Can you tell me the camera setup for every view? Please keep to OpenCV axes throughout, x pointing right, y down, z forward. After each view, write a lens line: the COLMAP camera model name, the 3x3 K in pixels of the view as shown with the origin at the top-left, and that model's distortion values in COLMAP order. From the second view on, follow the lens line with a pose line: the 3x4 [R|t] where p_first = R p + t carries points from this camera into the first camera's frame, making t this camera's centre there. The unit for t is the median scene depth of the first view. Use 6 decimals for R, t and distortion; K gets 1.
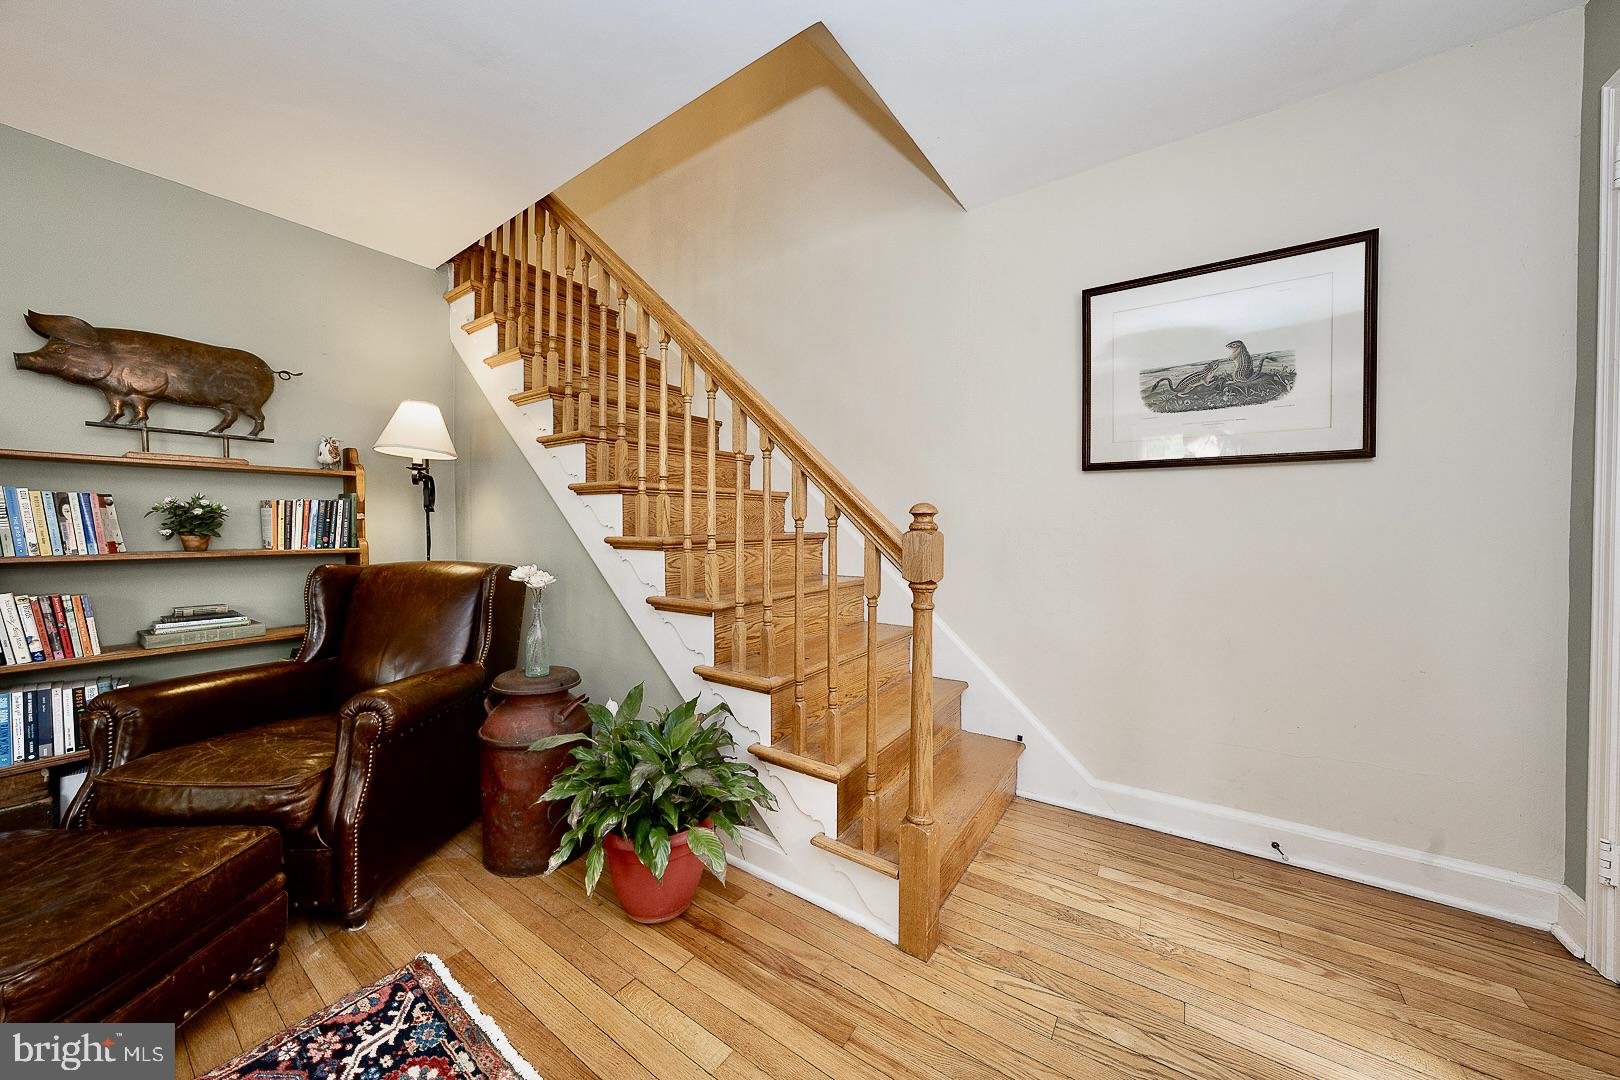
lens RADIAL K [[552.0, 0, 800.7], [0, 552.0, 536.9], [0, 0, 1]] dist [-0.013385, 0.000704]
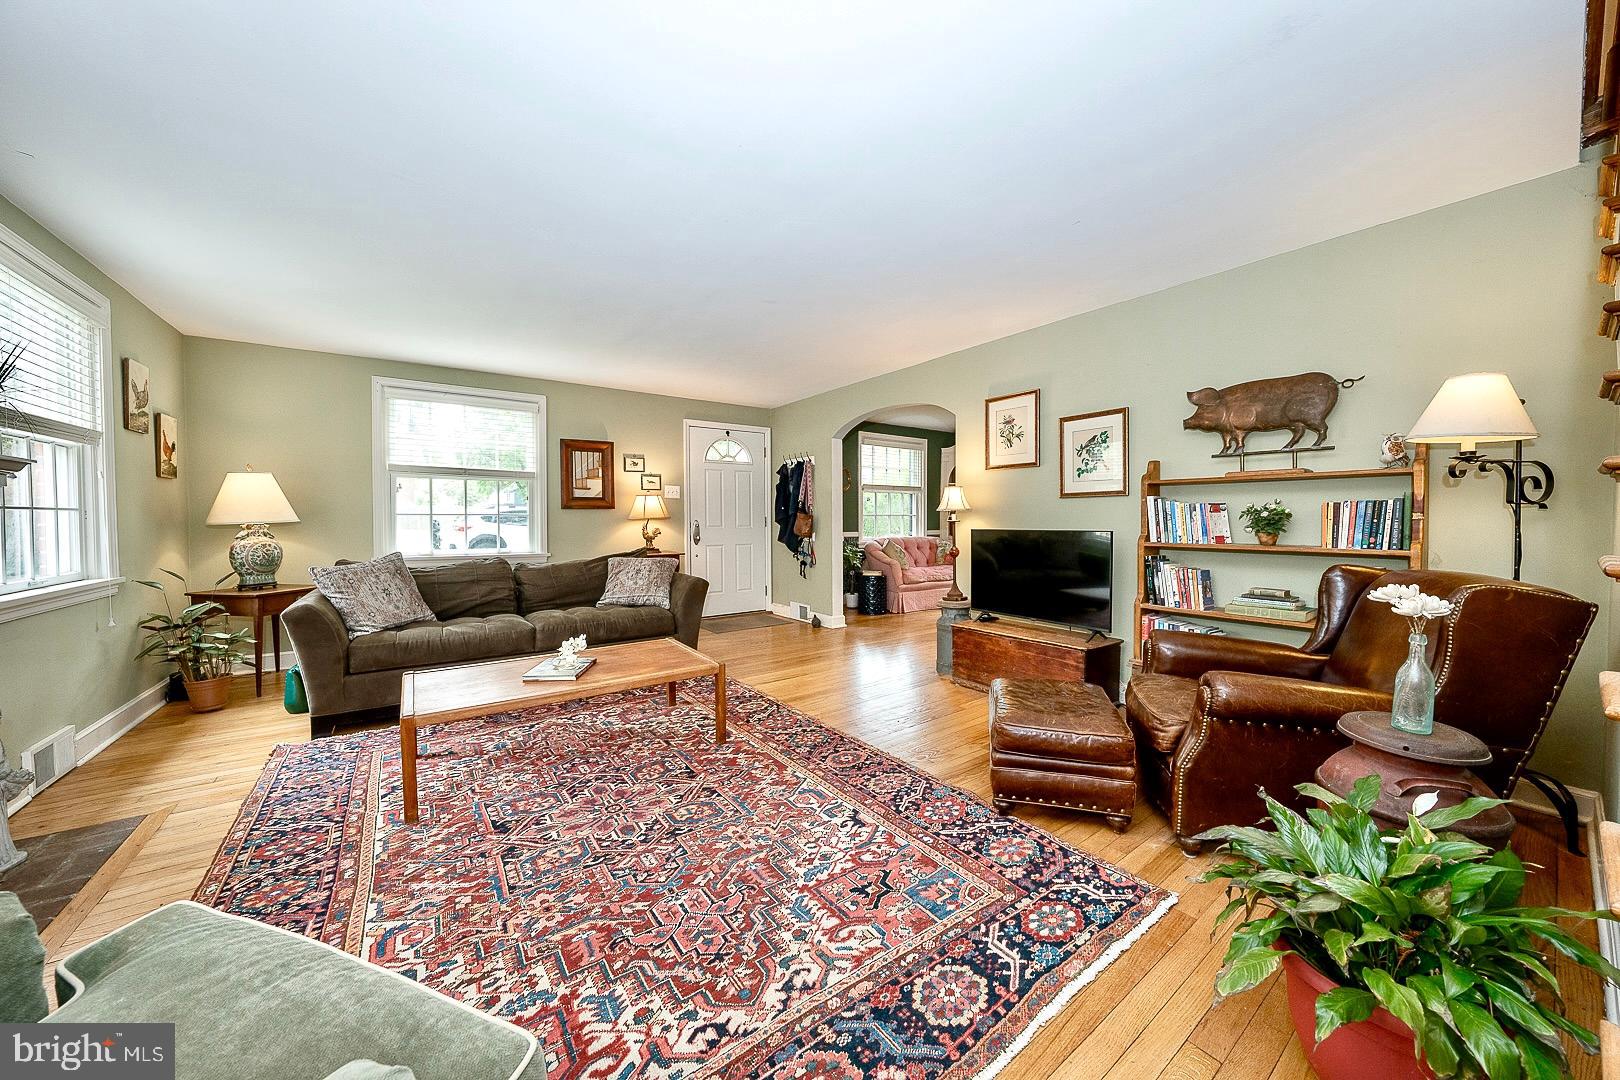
lens RADIAL K [[552.0, 0, 809.5], [0, 552.0, 532.3], [0, 0, 1]] dist [-0.013385, 0.000704]
pose [[-0.325458, 0.023607, -0.945262, 0.442984], [-0.018030, 0.999352, 0.031166, -0.025001], [0.945385, 0.027186, -0.324821, 0.414593]]
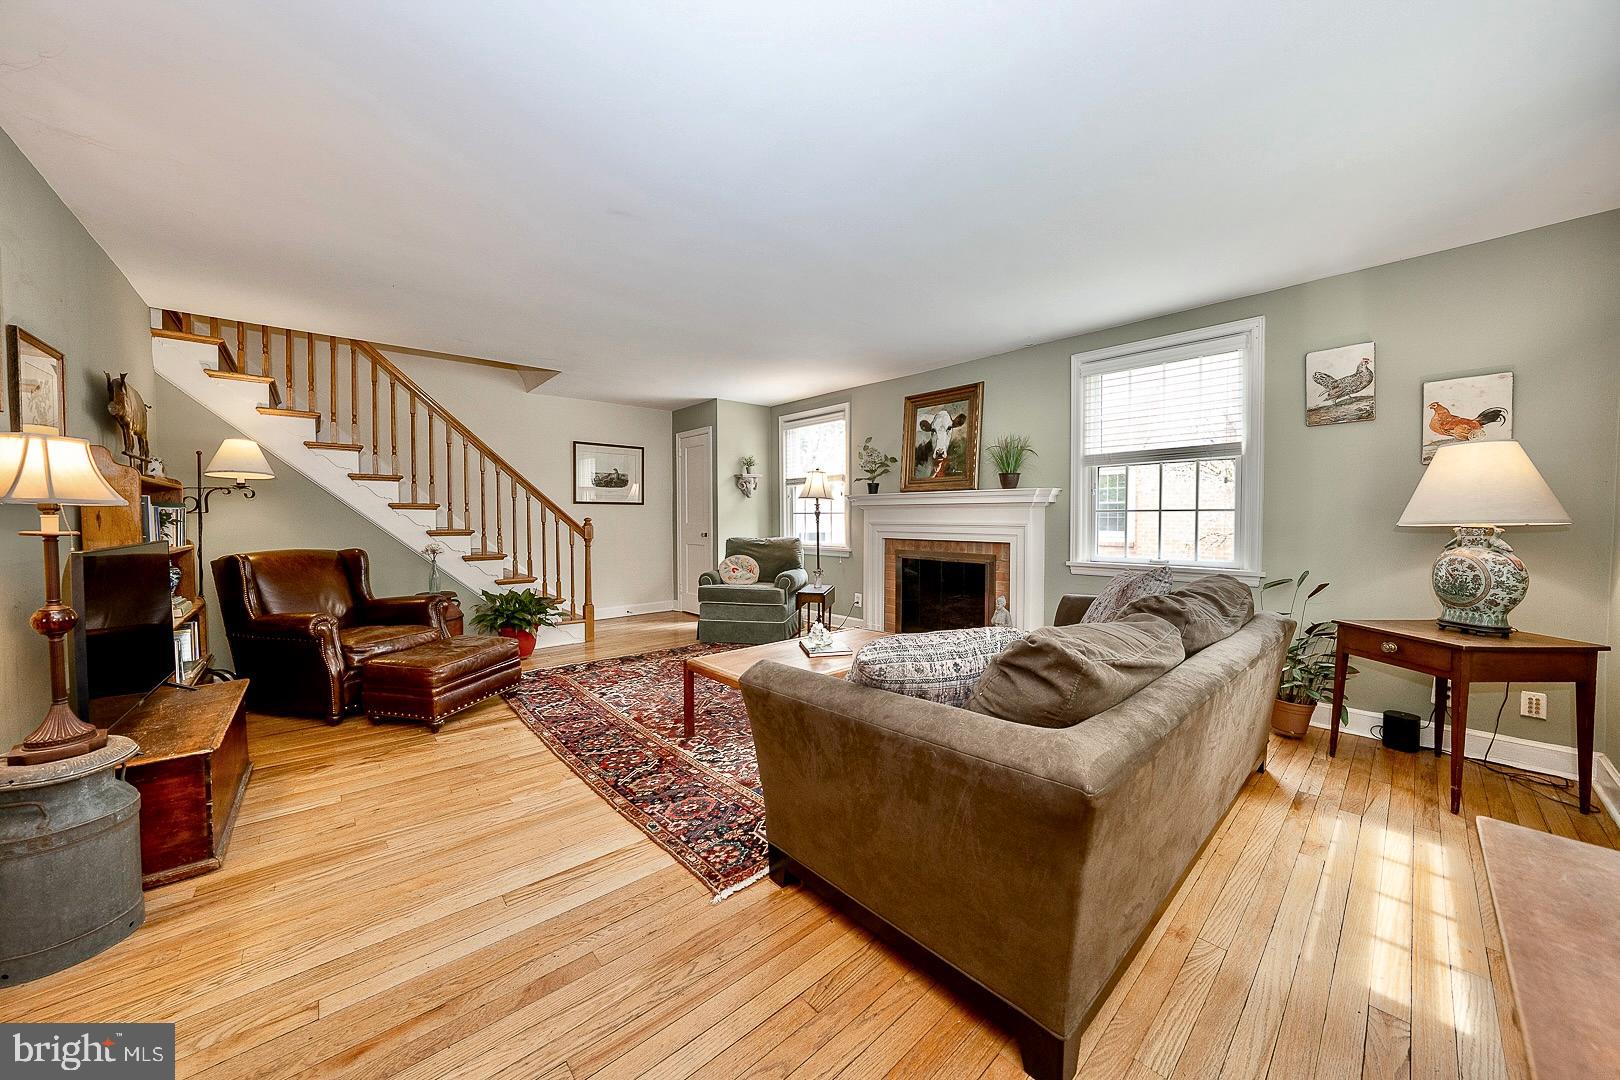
lens RADIAL K [[552.0, 0, 804.3], [0, 552.0, 532.5], [0, 0, 1]] dist [-0.013385, 0.000704]
pose [[0.226251, -0.024021, 0.973773, -1.978871], [0.018783, 0.999618, 0.020295, -0.005006], [-0.973888, 0.013699, 0.226616, -0.795476]]
